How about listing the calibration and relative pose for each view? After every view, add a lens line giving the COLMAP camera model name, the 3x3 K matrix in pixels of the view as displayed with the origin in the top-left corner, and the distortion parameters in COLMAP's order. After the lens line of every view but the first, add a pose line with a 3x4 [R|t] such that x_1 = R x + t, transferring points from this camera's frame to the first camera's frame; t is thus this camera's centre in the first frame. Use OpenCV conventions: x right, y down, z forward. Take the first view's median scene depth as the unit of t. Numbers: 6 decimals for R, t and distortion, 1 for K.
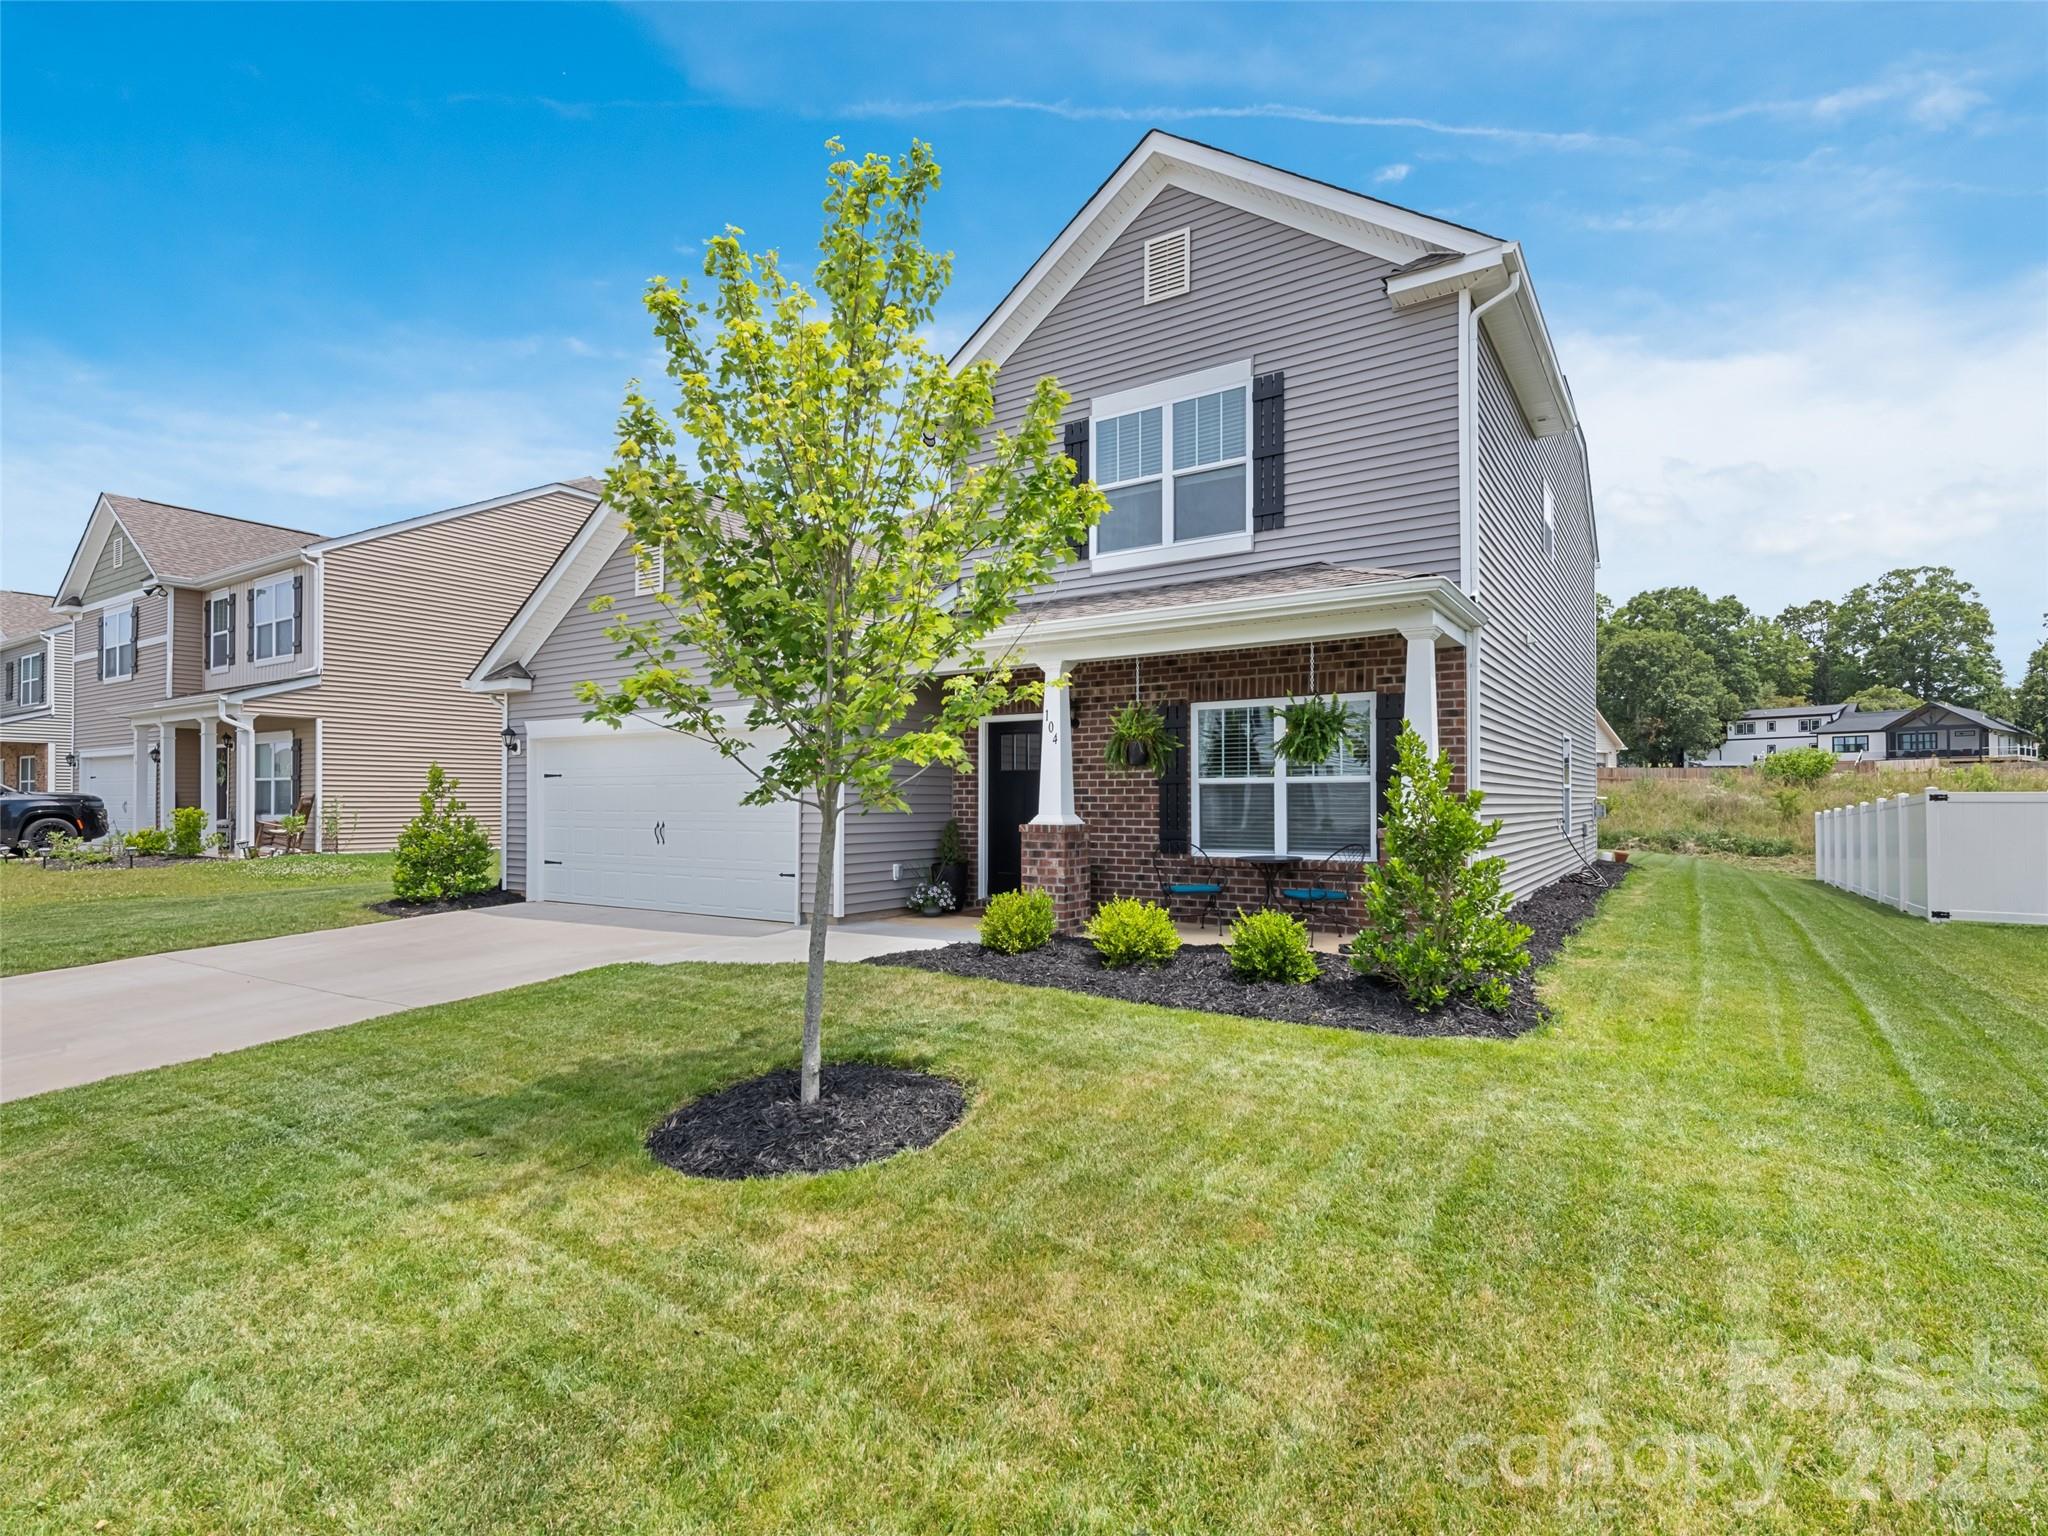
lens RADIAL K [[1023.7, 0, 1019.8], [0, 1023.7, 821.1], [0, 0, 1]] dist [0.001796, 0.000139]
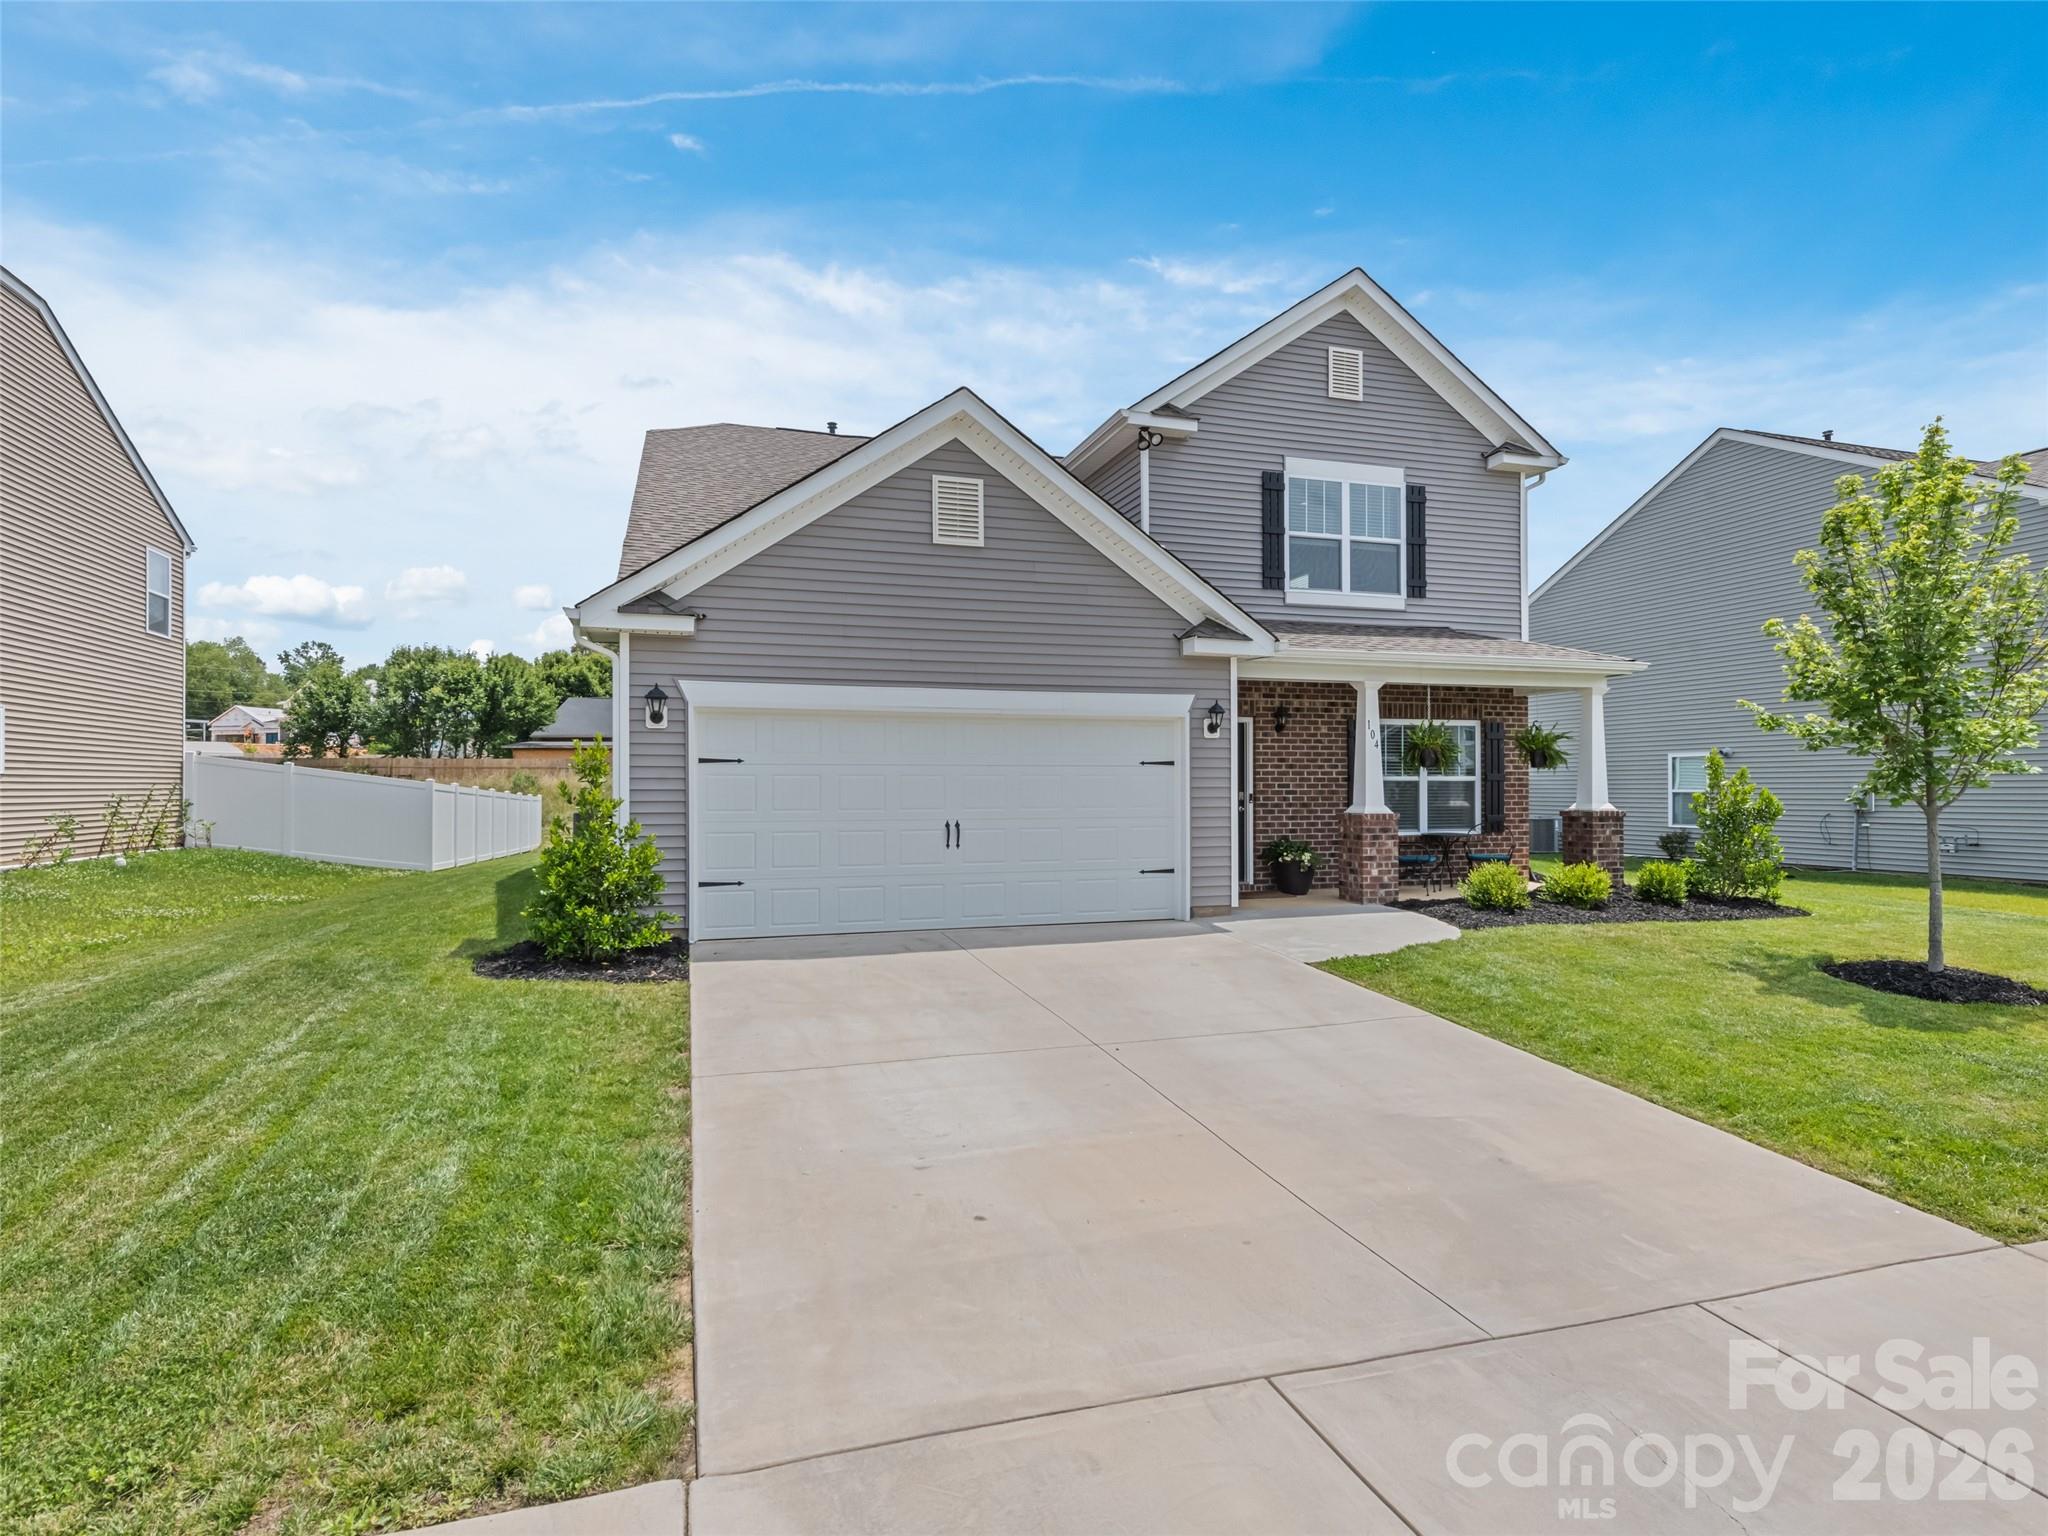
lens RADIAL K [[1087.0, 0, 1036.4], [0, 1087.0, 808.1], [0, 0, 1]] dist [0.002473, -0.001209]
pose [[0.623219, -0.014314, 0.781916, -1.216910], [0.015642, 0.999861, 0.005836, -0.016737], [-0.781891, 0.008594, 0.623356, 0.484811]]
